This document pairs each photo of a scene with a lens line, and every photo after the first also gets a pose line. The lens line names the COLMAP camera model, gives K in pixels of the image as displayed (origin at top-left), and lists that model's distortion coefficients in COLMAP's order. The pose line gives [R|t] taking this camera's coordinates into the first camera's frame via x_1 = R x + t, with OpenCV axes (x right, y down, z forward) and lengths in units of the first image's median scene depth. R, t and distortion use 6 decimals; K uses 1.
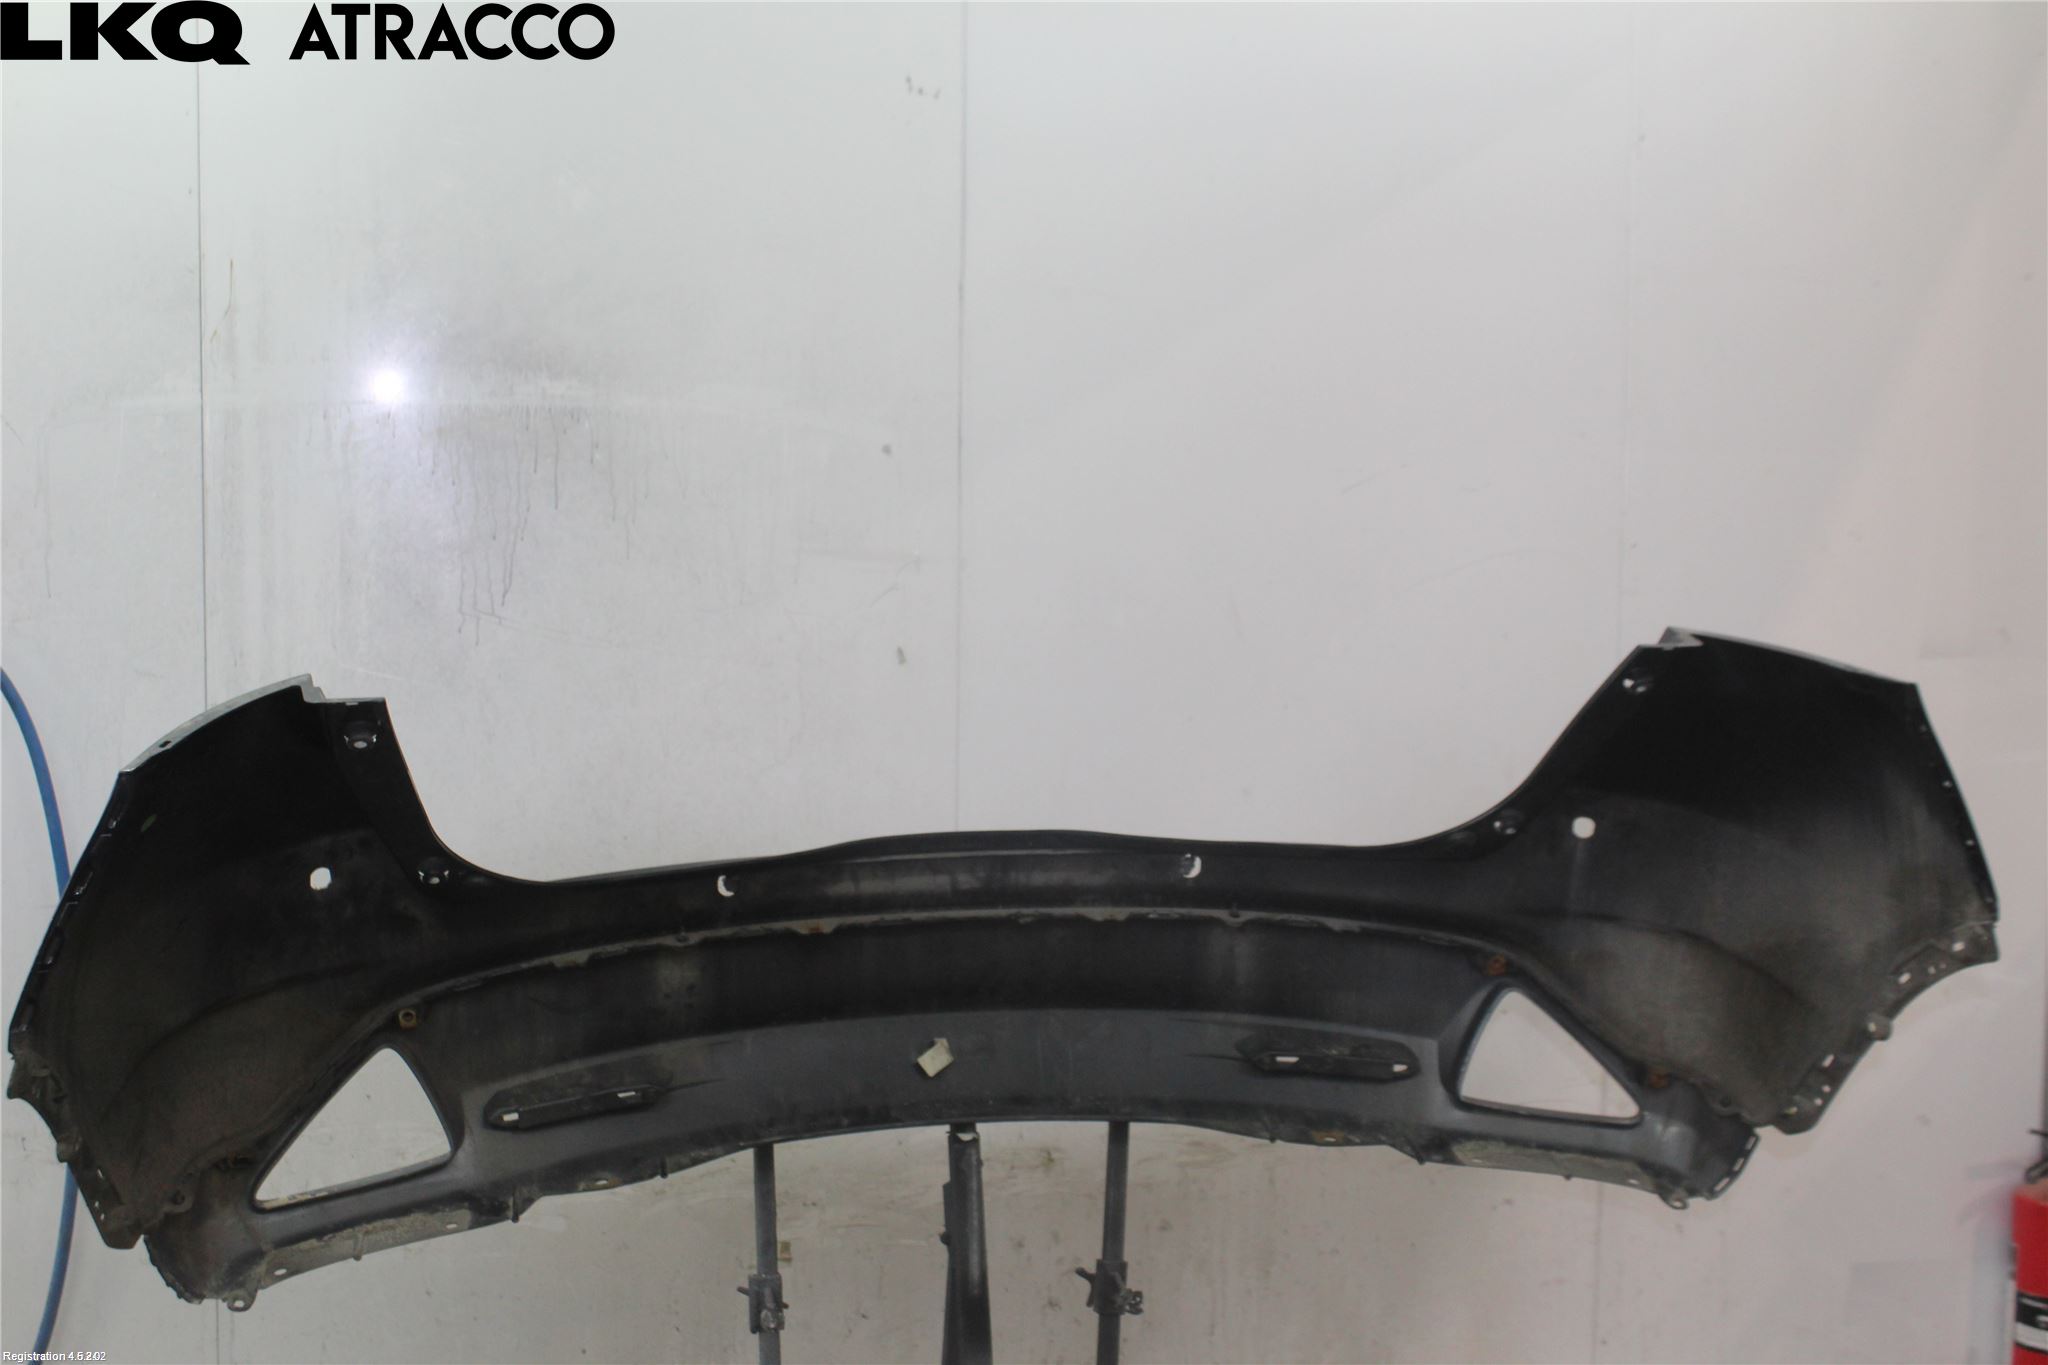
lens RADIAL K [[2536.1, 0, 1025.7], [0, 2536.1, 733.0], [0, 0, 1]] dist [-0.071552, 0.014085]
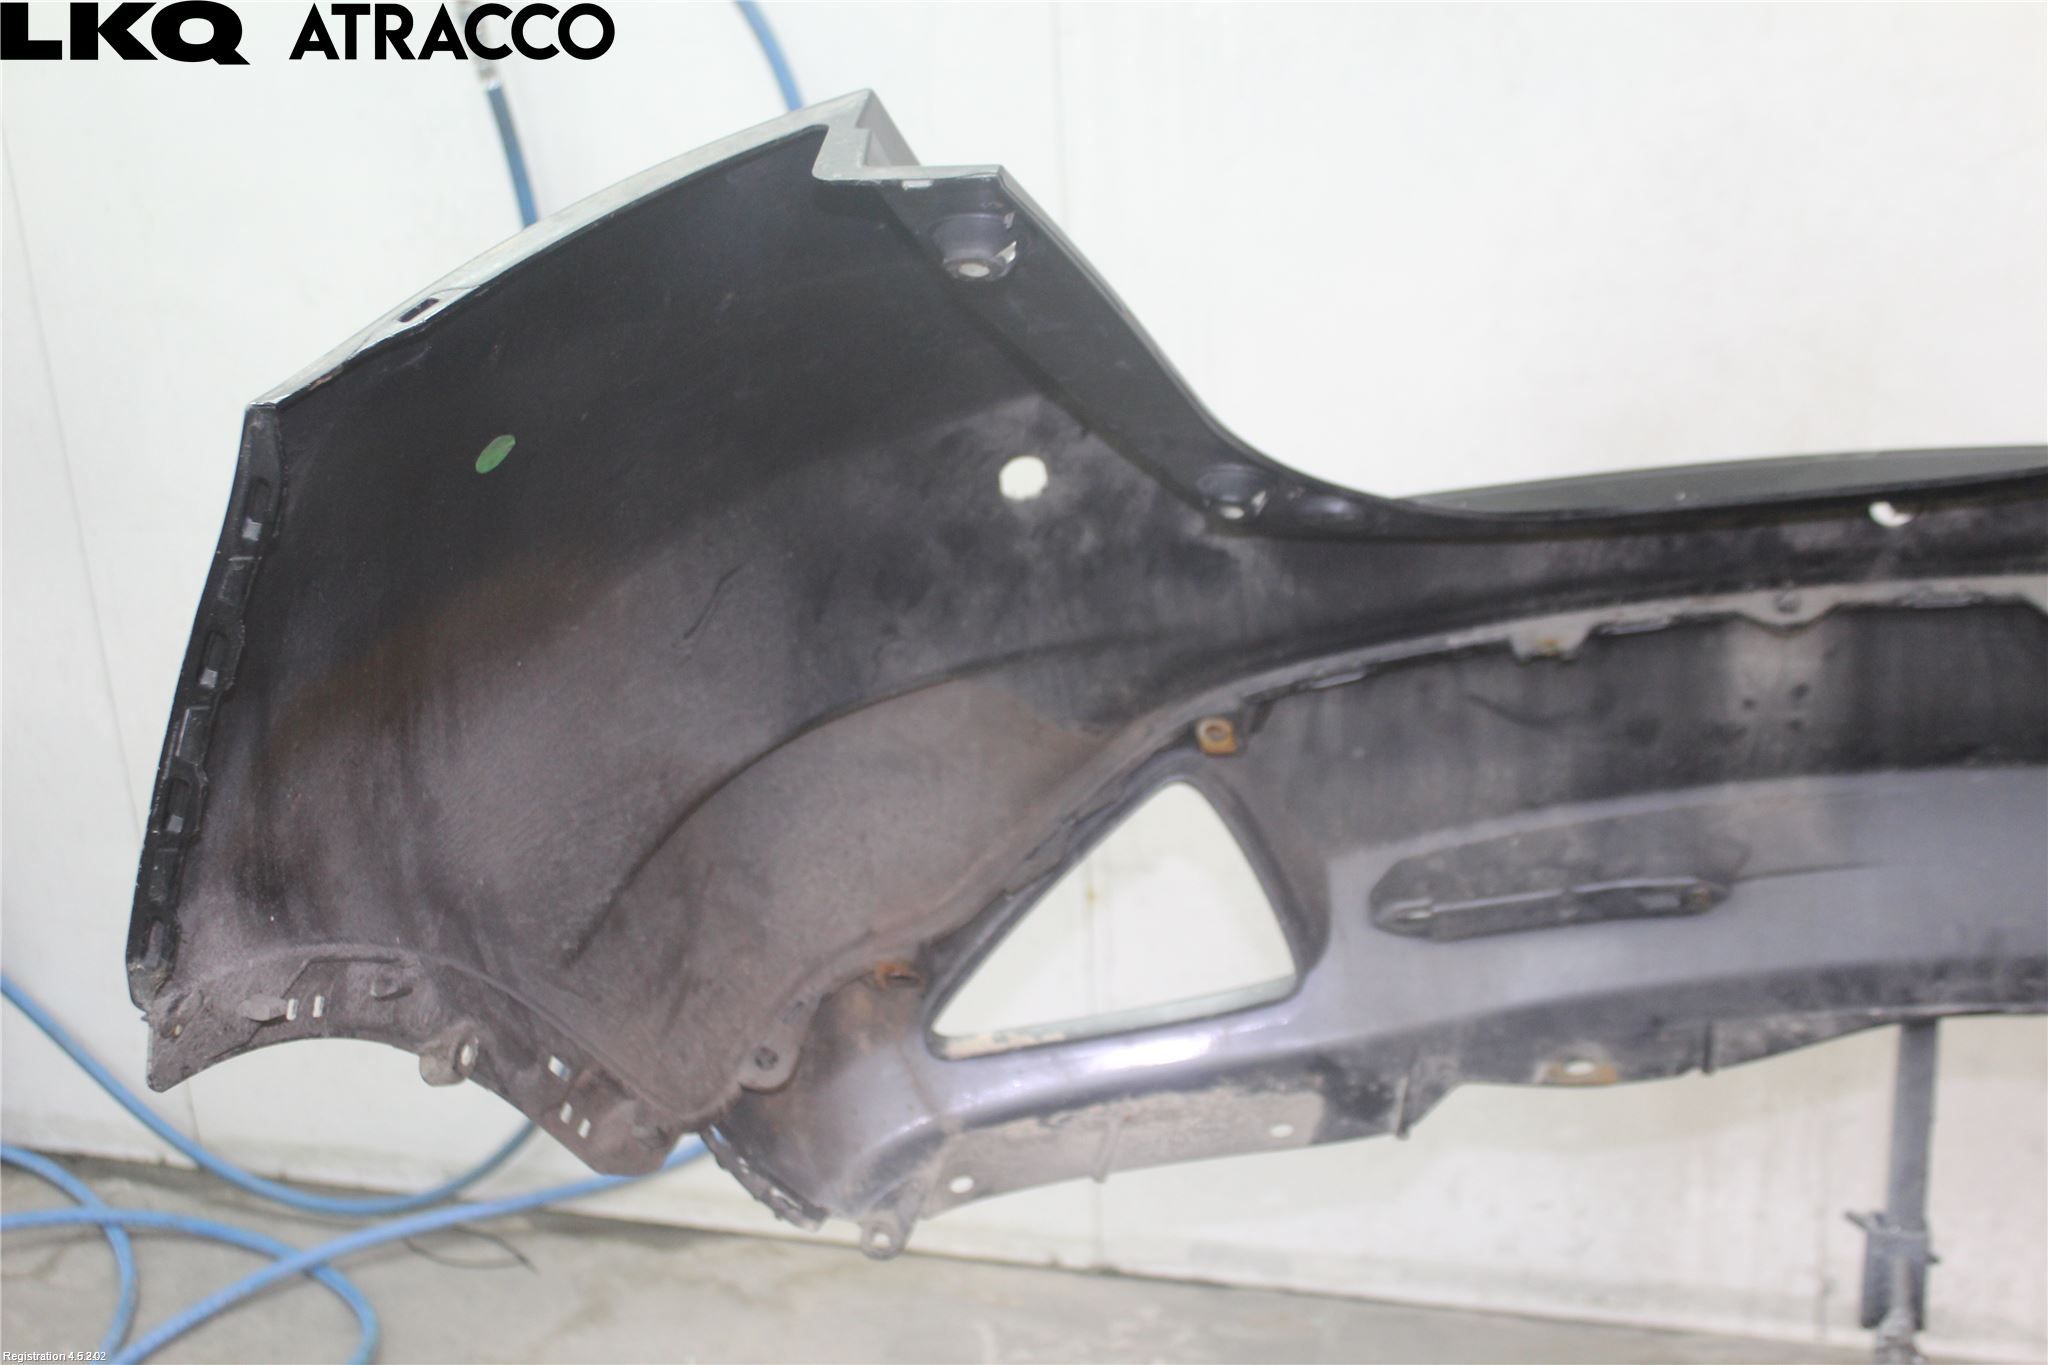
lens RADIAL K [[2536.1, 0, 1025.7], [0, 2536.1, 733.0], [0, 0, 1]] dist [-0.071552, 0.014085]
pose [[0.895613, 0.124955, -0.426923, -0.058710], [0.008013, 0.955049, 0.296341, -0.038211], [0.444761, -0.268827, 0.854353, 0.528157]]
